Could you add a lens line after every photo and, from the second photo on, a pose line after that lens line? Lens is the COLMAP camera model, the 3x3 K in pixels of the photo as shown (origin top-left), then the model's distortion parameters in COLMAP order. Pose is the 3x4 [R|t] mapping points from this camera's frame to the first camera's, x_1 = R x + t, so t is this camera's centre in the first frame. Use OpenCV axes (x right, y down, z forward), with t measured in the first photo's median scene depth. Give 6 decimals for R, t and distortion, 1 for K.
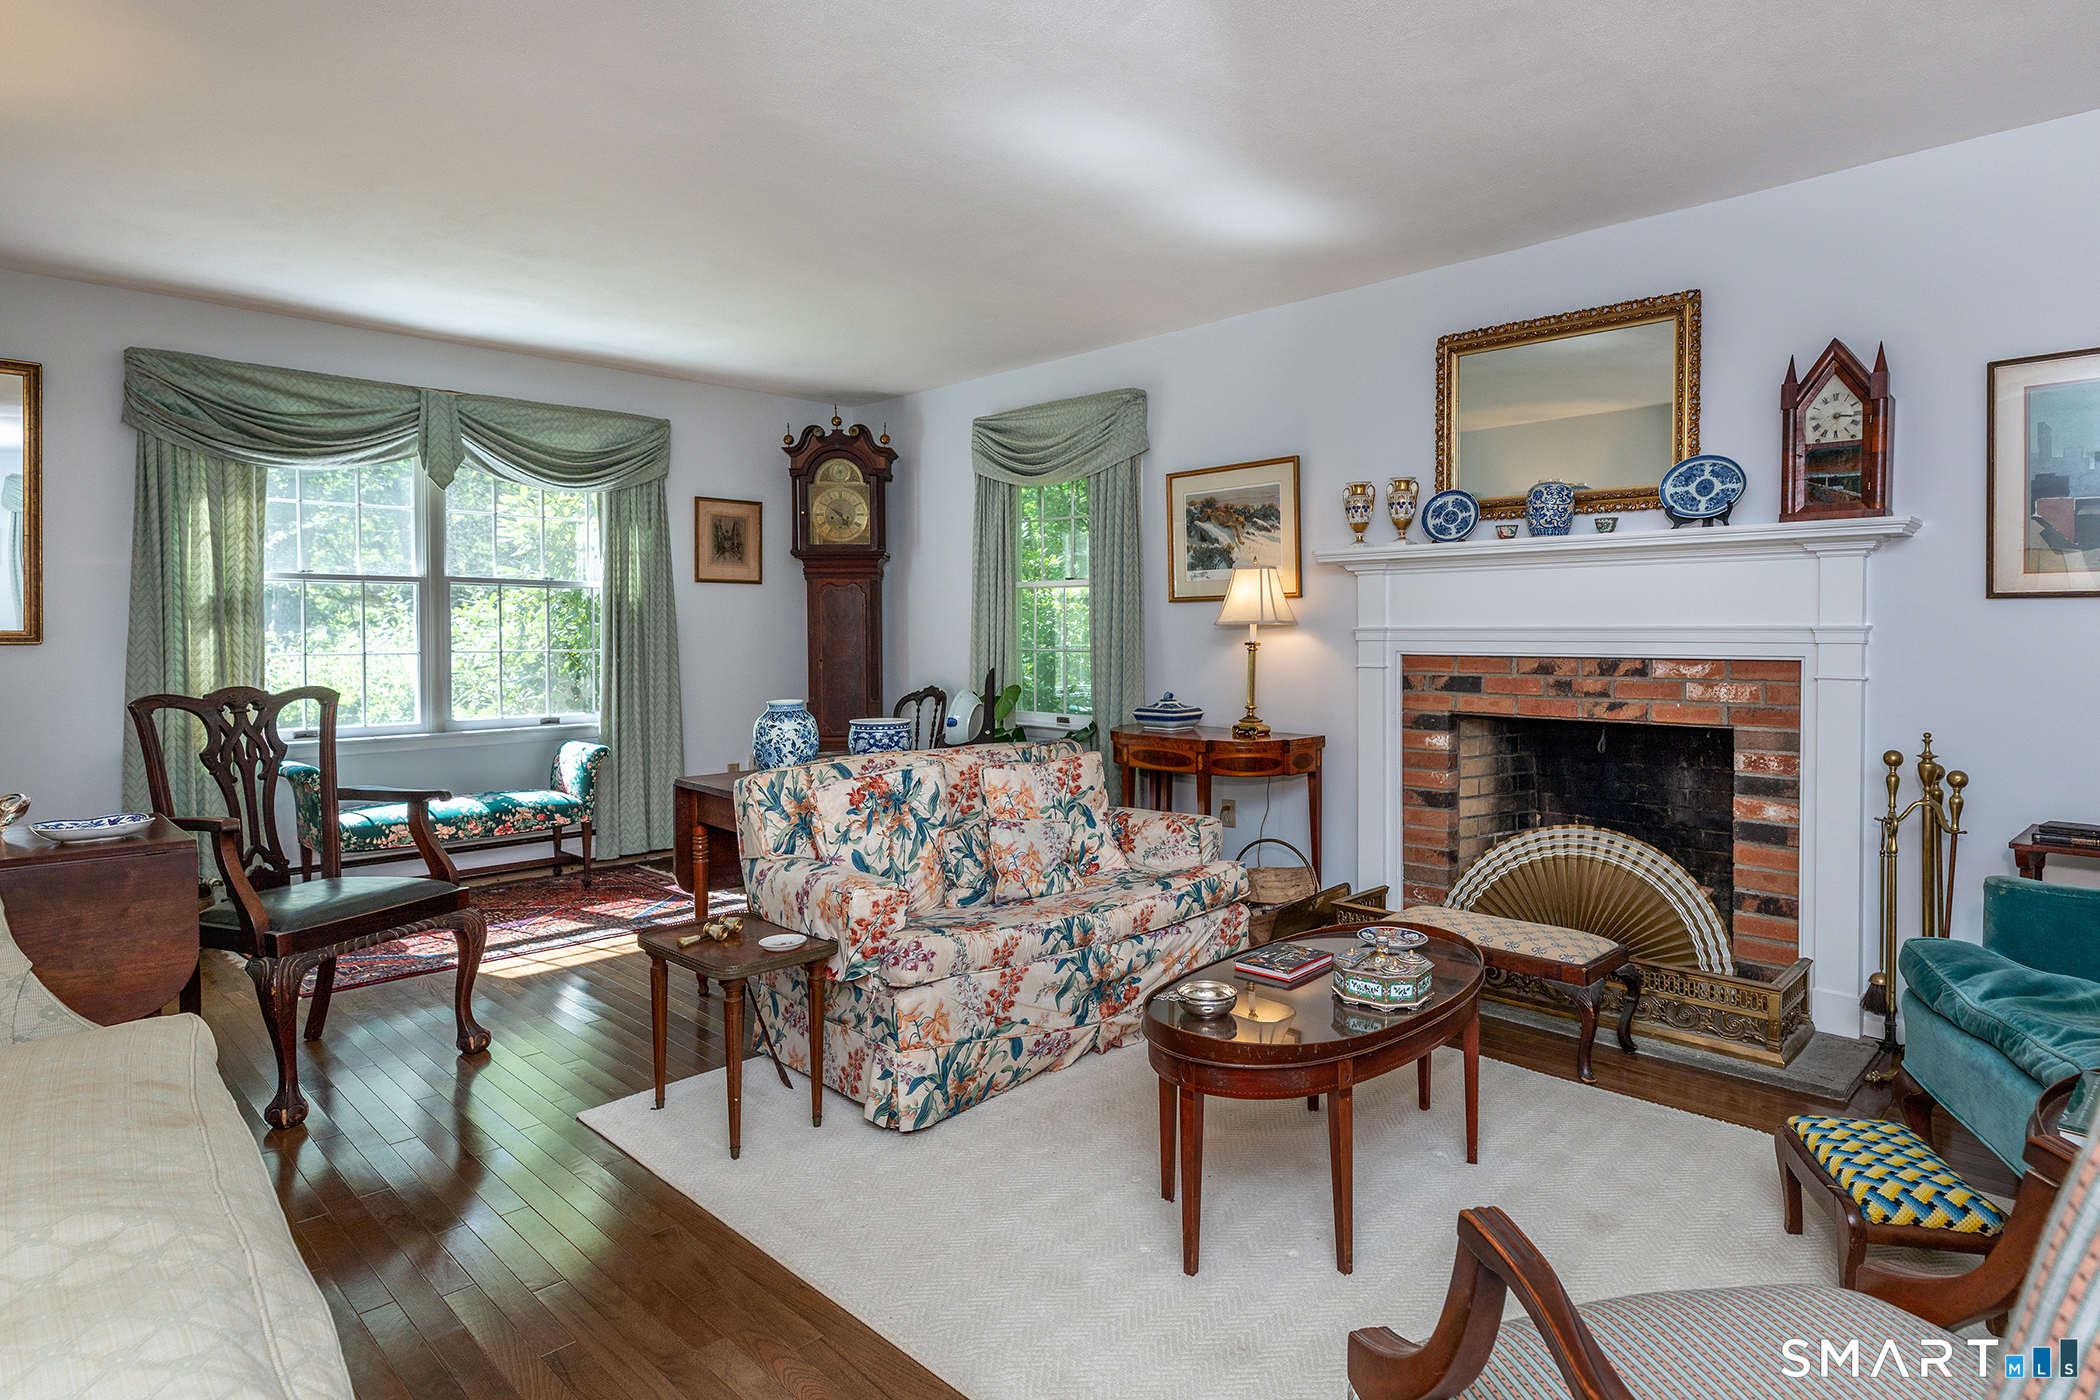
lens RADIAL K [[1178.7, 0, 1067.9], [0, 1178.7, 646.1], [0, 0, 1]] dist [-0.000154, -0.000190]
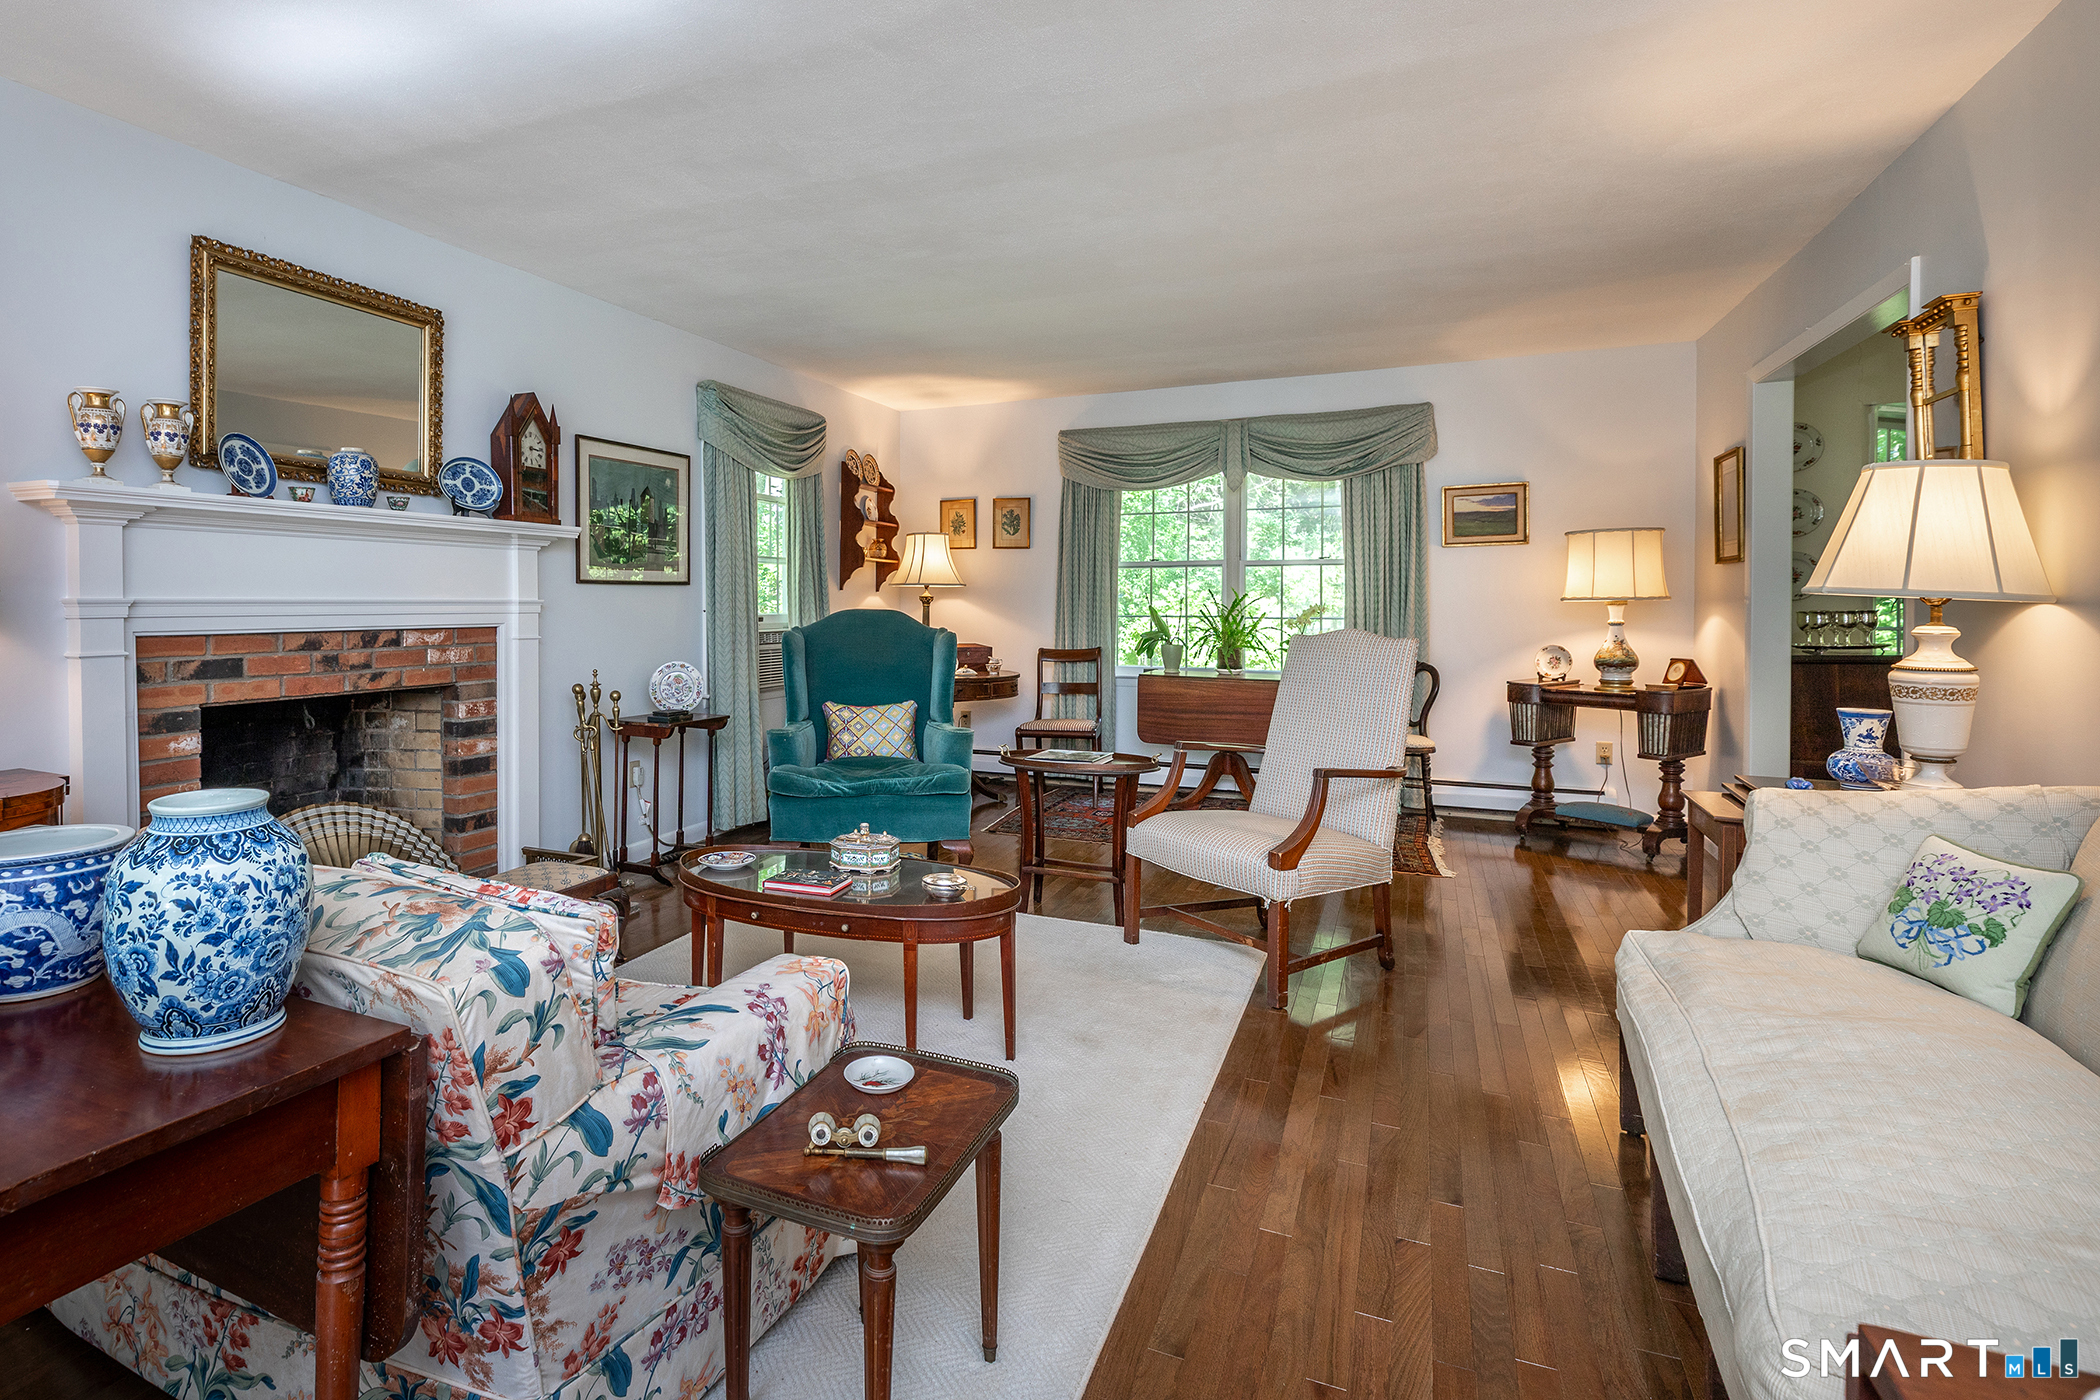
lens RADIAL K [[947.6, 0, 1032.7], [0, 947.6, 597.0], [0, 0, 1]] dist [0.000626, 0.000087]
pose [[-0.387635, 0.007364, 0.921784, -0.531629], [0.014433, 0.999894, -0.001919, -0.009064], [-0.921700, 0.012560, -0.387700, 0.785917]]
